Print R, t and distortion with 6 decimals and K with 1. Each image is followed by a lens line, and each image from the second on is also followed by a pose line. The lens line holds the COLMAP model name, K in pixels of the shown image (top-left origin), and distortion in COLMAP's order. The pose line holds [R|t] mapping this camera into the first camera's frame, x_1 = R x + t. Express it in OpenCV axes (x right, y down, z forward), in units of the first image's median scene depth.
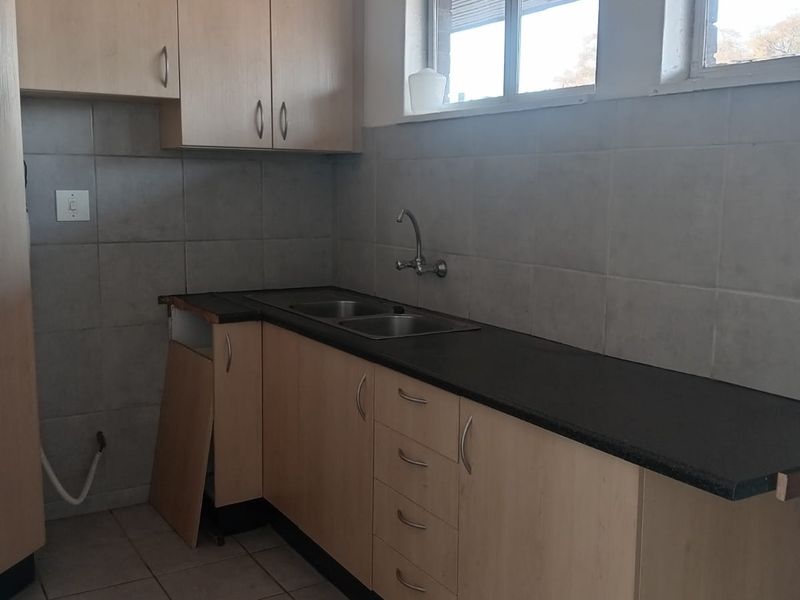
lens RADIAL K [[841.7, 0, 400.0], [0, 841.7, 300.0], [0, 0, 1]] dist [0.177553, -0.402843]
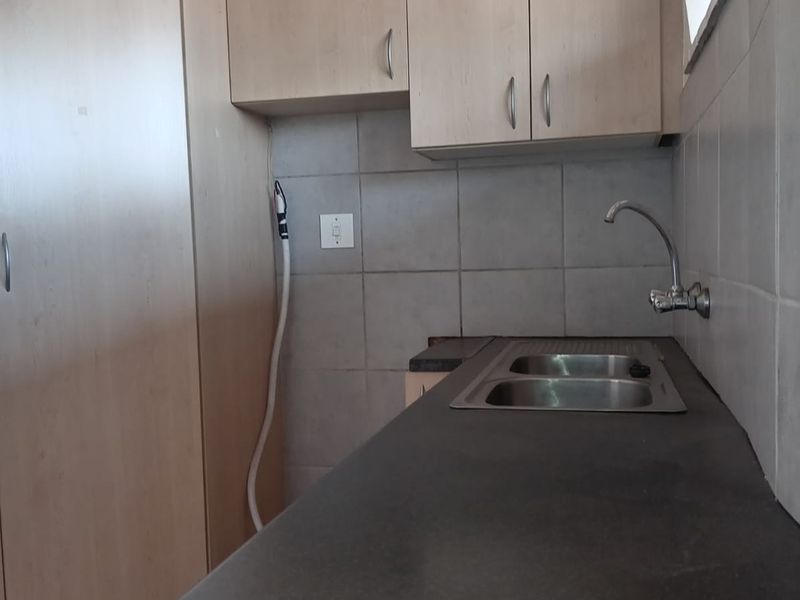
lens RADIAL K [[841.7, 0, 400.0], [0, 841.7, 300.0], [0, 0, 1]] dist [0.177553, -0.402843]
pose [[0.721156, 0.009098, -0.692713, 0.278748], [-0.062013, 0.996747, -0.051467, 0.003413], [0.689991, 0.080073, 0.719375, 0.410099]]
